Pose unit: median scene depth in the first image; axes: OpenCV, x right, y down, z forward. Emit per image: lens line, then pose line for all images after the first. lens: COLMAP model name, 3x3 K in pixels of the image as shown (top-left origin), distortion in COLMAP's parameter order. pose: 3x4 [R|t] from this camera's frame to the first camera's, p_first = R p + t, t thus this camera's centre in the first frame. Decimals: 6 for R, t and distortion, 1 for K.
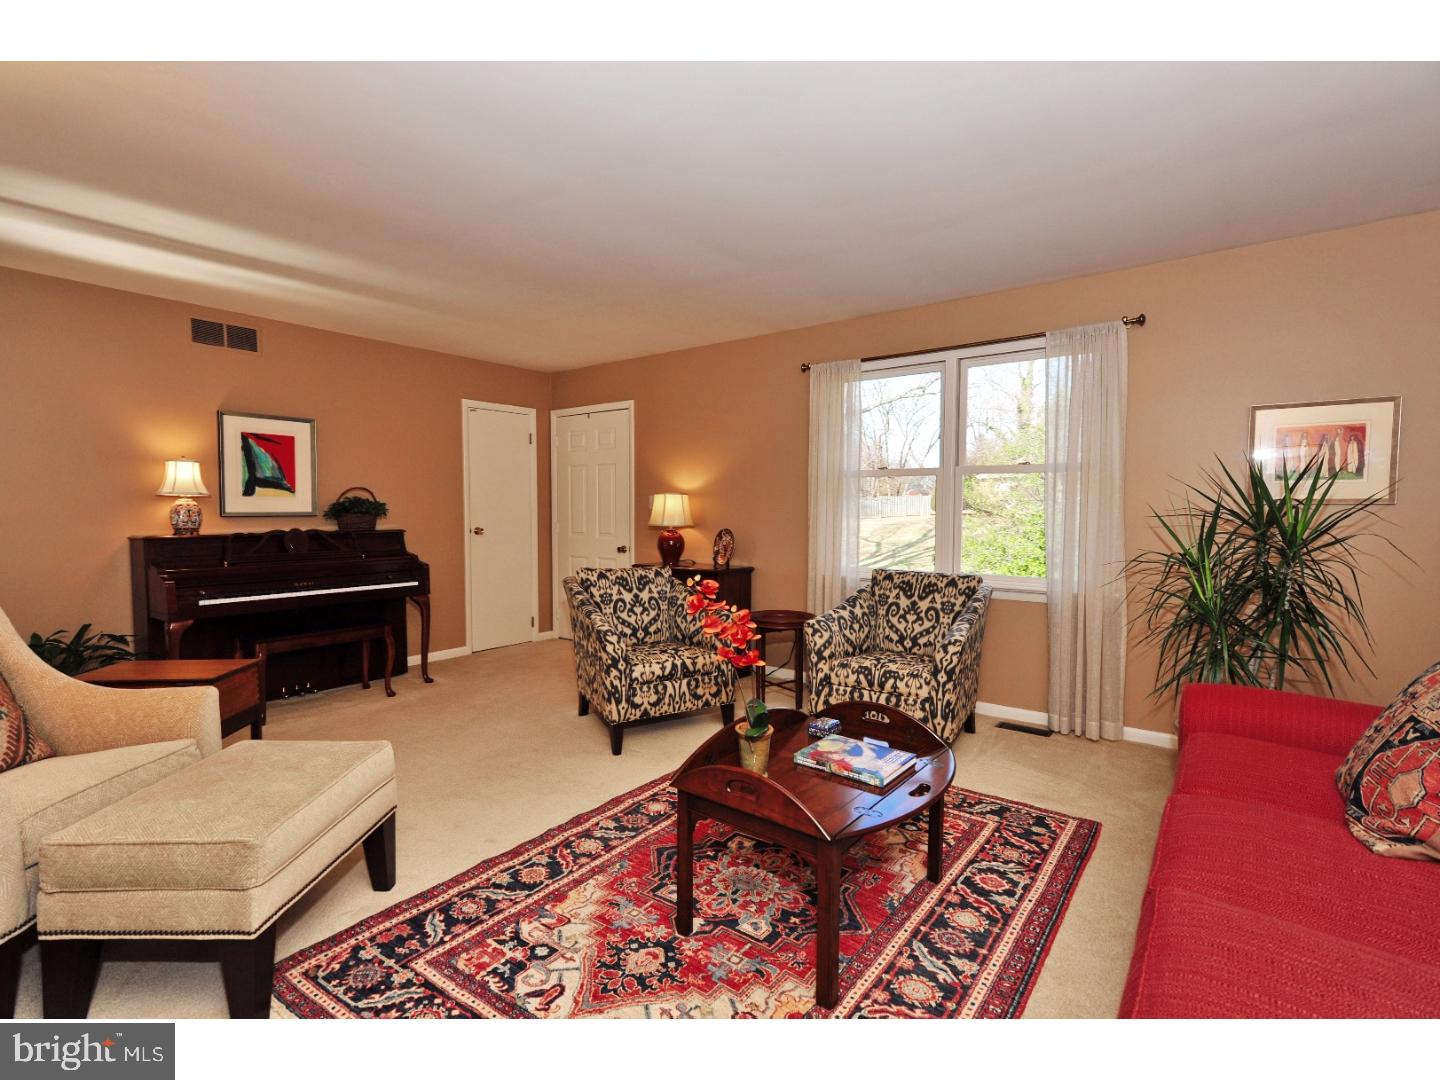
lens RADIAL K [[688.3, 0, 715.6], [0, 688.3, 534.9], [0, 0, 1]] dist [0.003781, 0.000250]
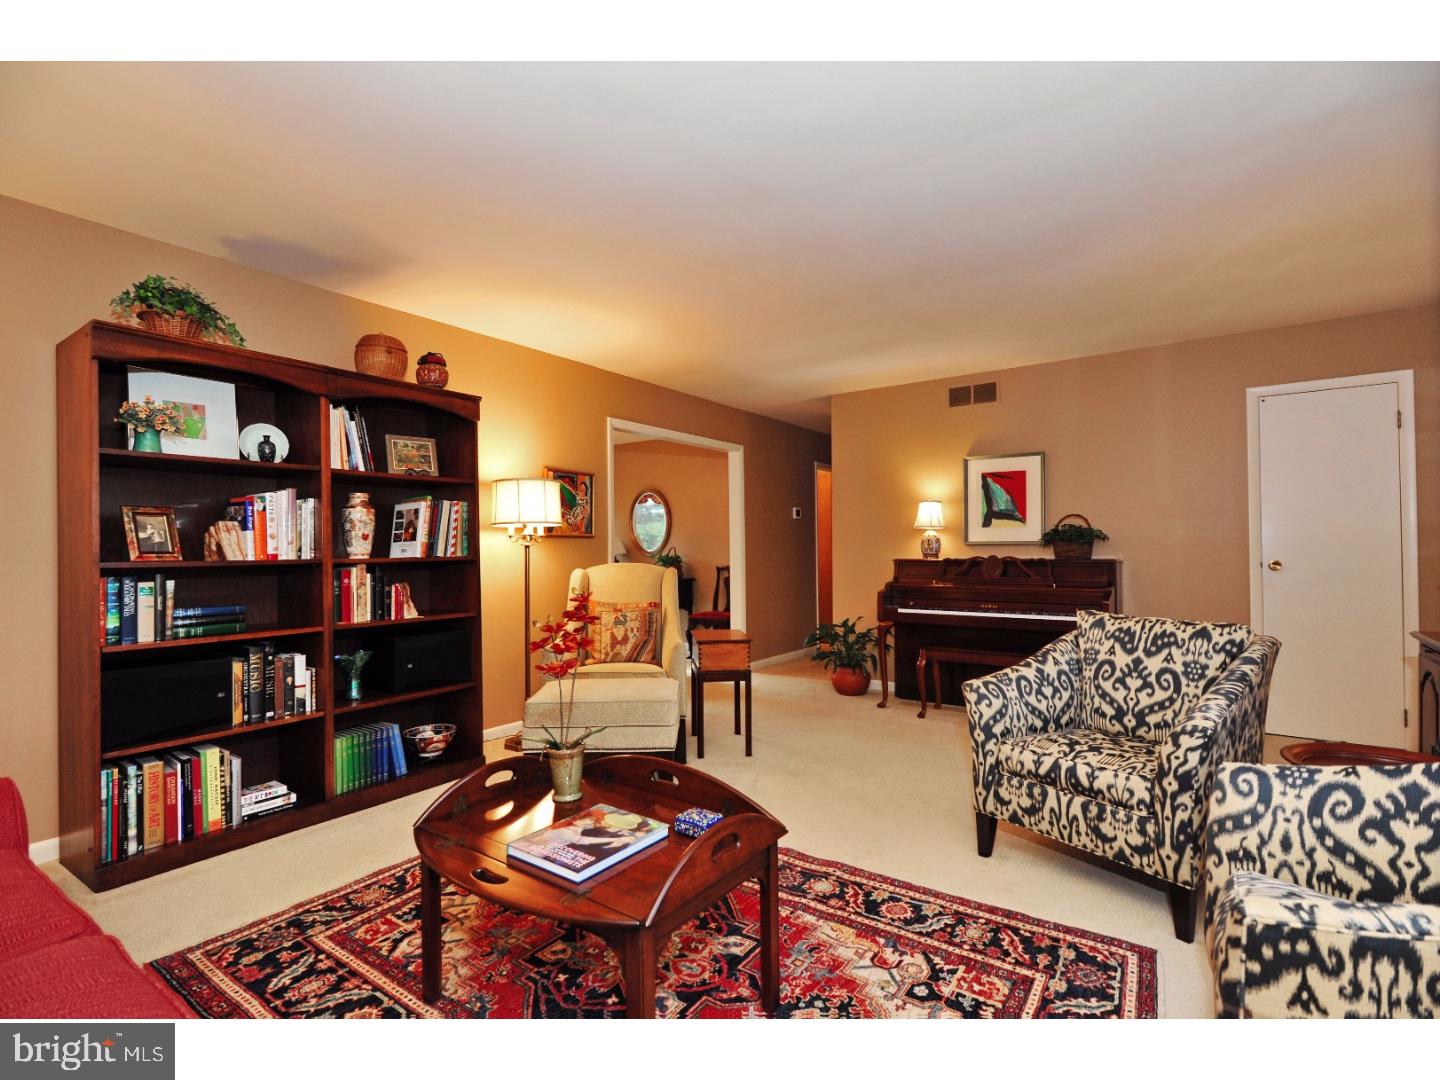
lens RADIAL K [[688.3, 0, 715.6], [0, 688.3, 534.9], [0, 0, 1]] dist [0.003781, 0.000250]
pose [[0.028646, -0.023717, -0.999308, 0.569067], [-0.031487, 0.999201, -0.024617, -0.001291], [0.999094, 0.032170, 0.027876, 0.637978]]
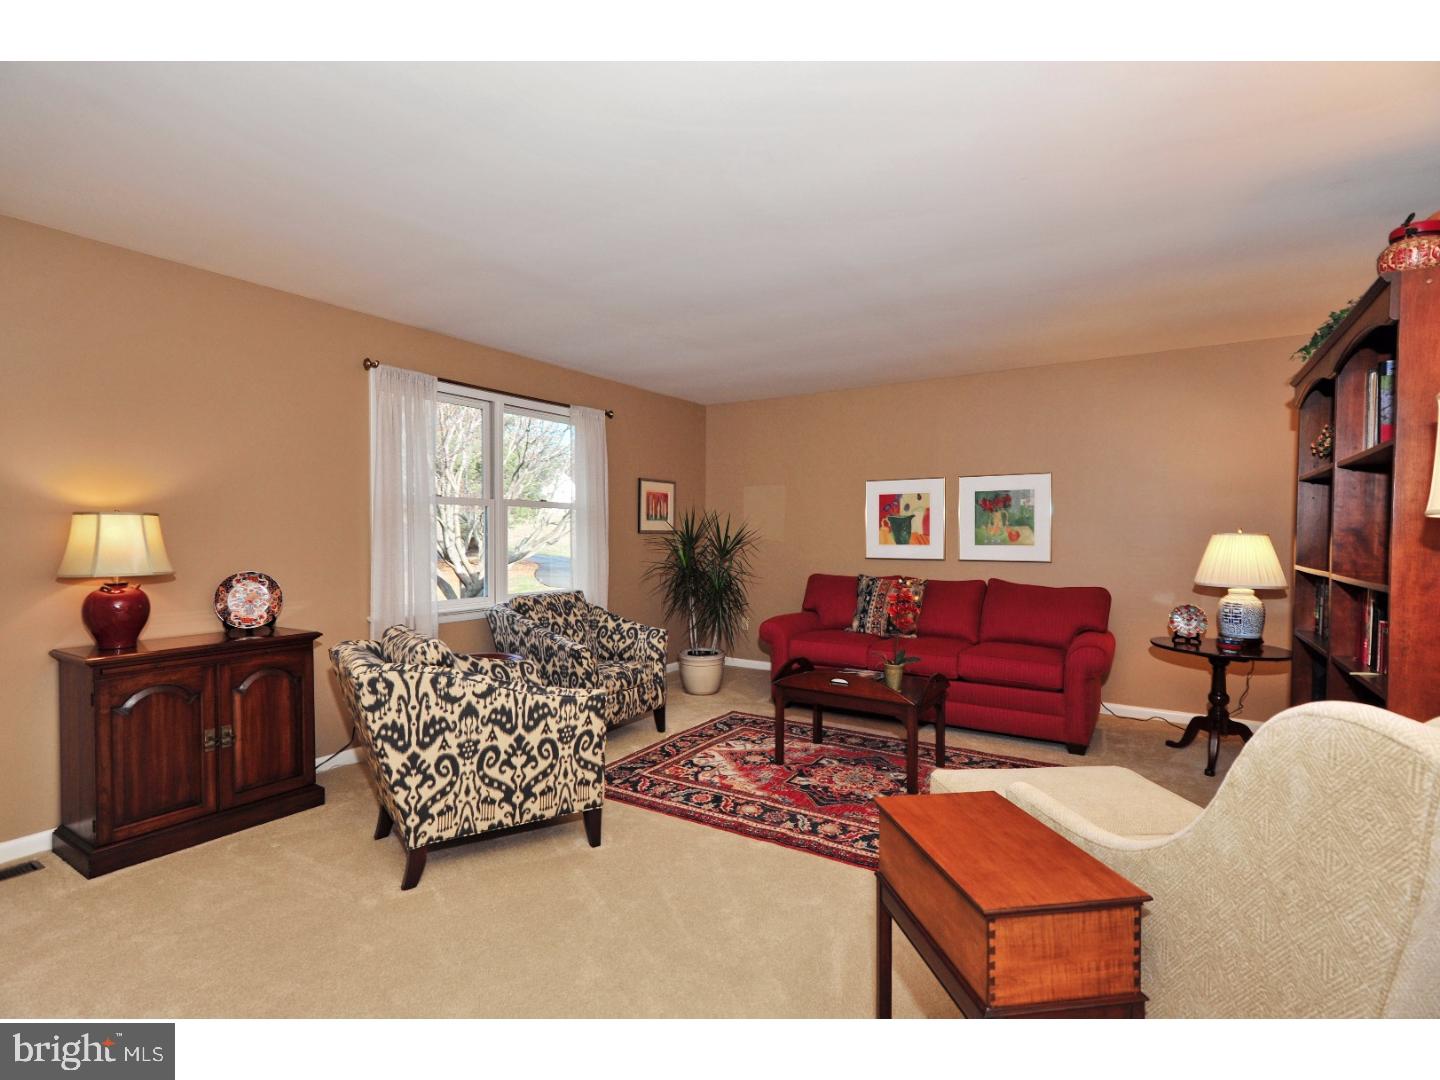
lens RADIAL K [[688.3, 0, 715.6], [0, 688.3, 534.9], [0, 0, 1]] dist [0.003781, 0.000250]
pose [[-0.073429, -0.006741, 0.997278, -0.905472], [0.037553, 0.999249, 0.009520, -0.045414], [-0.996593, 0.038150, -0.073120, 0.853200]]
